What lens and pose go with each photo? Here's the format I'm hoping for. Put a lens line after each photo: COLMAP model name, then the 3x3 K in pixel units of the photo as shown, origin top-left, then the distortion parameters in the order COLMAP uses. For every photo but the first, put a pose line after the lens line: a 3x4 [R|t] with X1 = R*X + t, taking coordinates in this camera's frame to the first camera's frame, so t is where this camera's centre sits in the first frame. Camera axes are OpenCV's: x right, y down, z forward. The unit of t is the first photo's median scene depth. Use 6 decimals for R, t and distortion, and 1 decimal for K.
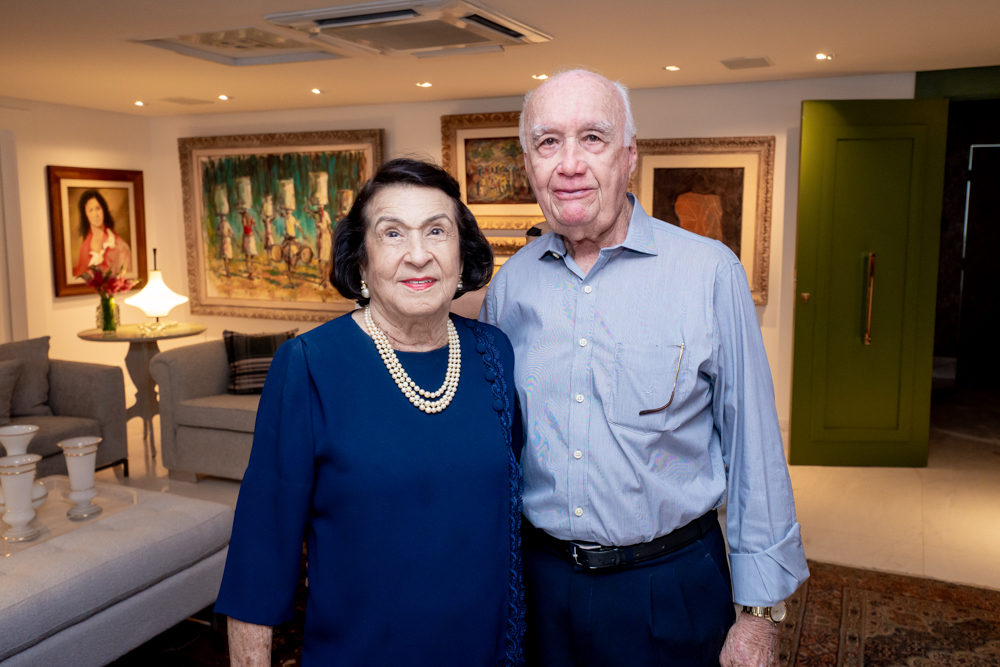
lens RADIAL K [[860.1, 0, 503.3], [0, 860.1, 319.4], [0, 0, 1]] dist [0.020618, 0.056349]
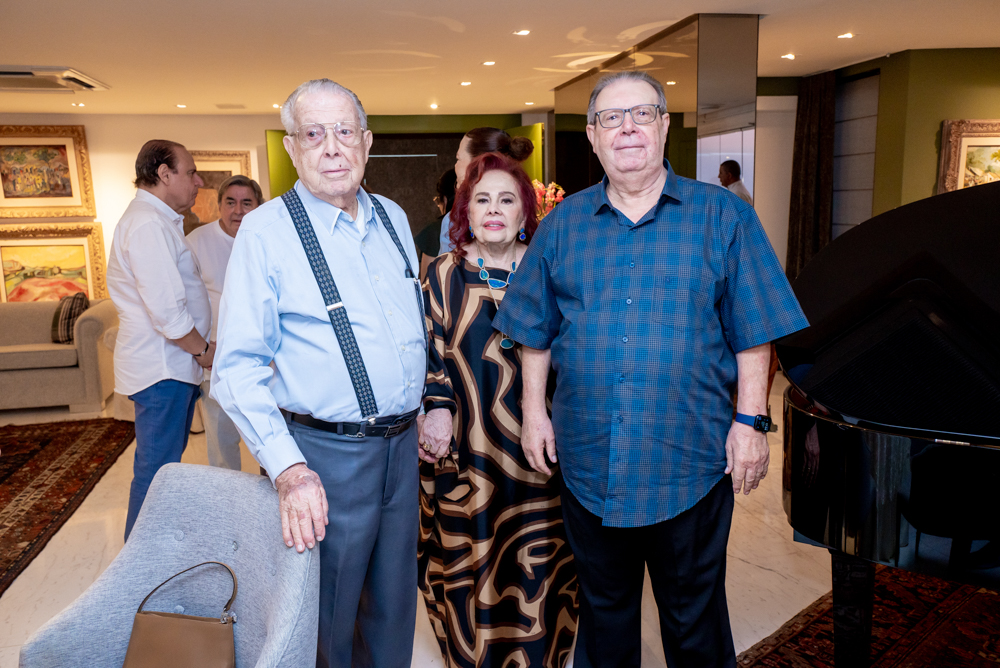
lens RADIAL K [[860.1, 0, 508.1], [0, 860.1, 336.7], [0, 0, 1]] dist [0.020618, 0.056349]
pose [[0.803491, -0.114598, 0.584183, -0.221021], [0.099730, 0.993341, 0.057691, 0.066343], [-0.586904, 0.011906, 0.809569, -0.453973]]
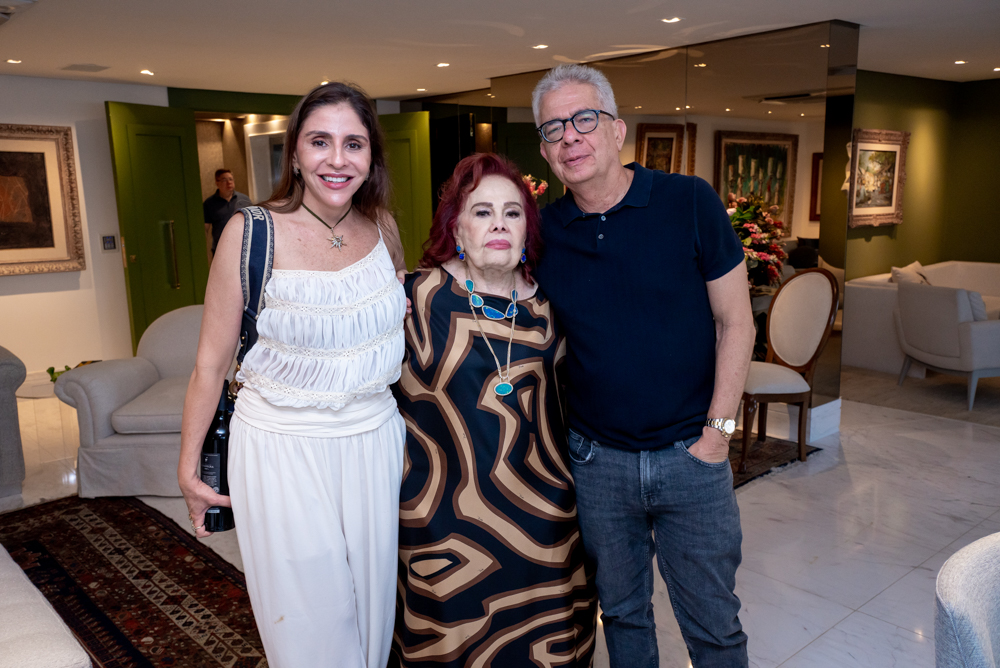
lens RADIAL K [[860.1, 0, 514.8], [0, 860.1, 332.5], [0, 0, 1]] dist [0.020618, 0.056349]
pose [[0.387335, -0.168192, 0.906467, -0.495603], [0.135017, 0.982966, 0.124693, -0.001234], [-0.911999, 0.074090, 0.403446, -0.016412]]
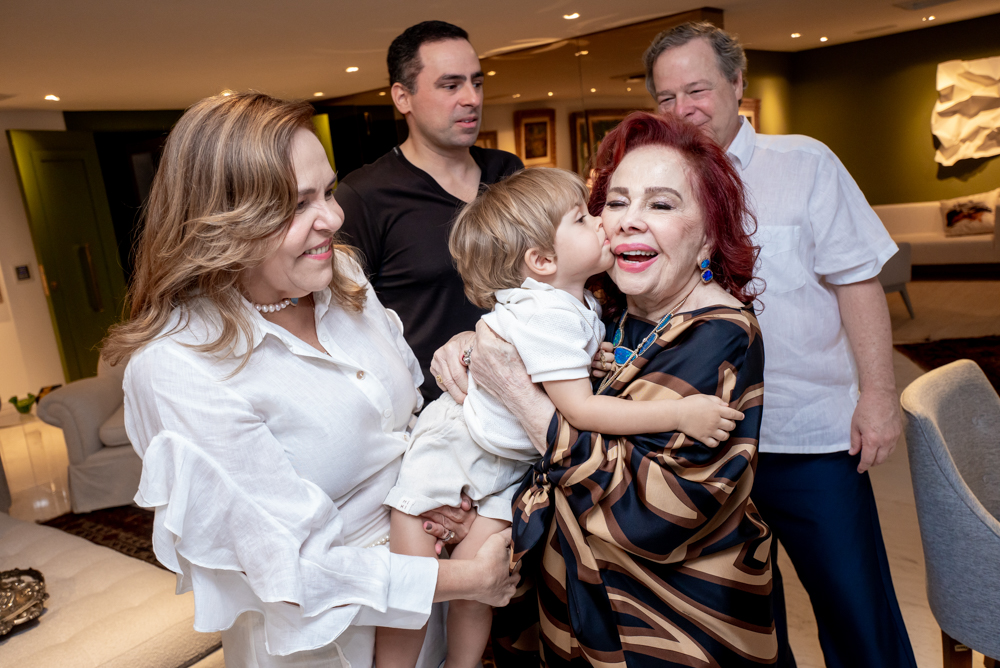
lens RADIAL K [[860.1, 0, 521.3], [0, 860.1, 334.3], [0, 0, 1]] dist [0.020618, 0.056349]
pose [[0.208587, -0.218593, 0.953262, -0.605713], [0.231992, 0.957941, 0.168903, -0.010850], [-0.950090, 0.185918, 0.250525, 0.032722]]
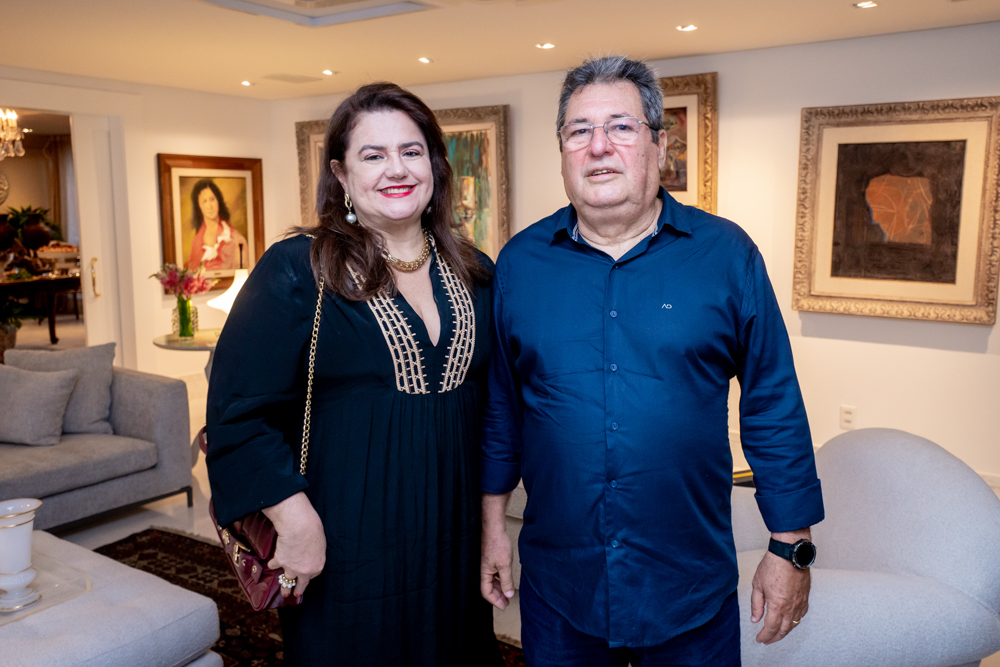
lens RADIAL K [[860.1, 0, 525.3], [0, 860.1, 316.4], [0, 0, 1]] dist [0.020618, 0.056349]
pose [[0.983410, 0.022193, -0.180037, 0.038097], [-0.021191, 0.999747, 0.007491, -0.018634], [0.180157, -0.003551, 0.983631, 0.168938]]
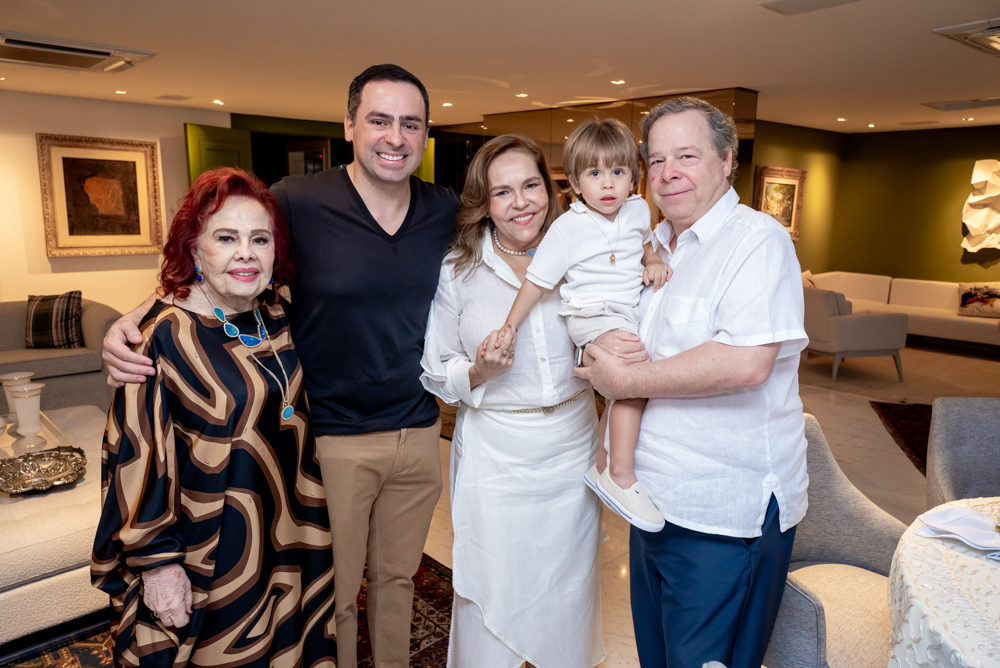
lens RADIAL K [[731.9, 0, 516.6], [0, 731.9, 336.2], [0, 0, 1]] dist [0.019268, 0.001111]
pose [[0.370000, -0.169326, 0.913471, -0.595294], [0.099732, 0.984808, 0.142154, 0.003807], [-0.923663, 0.038505, 0.381266, -0.062408]]
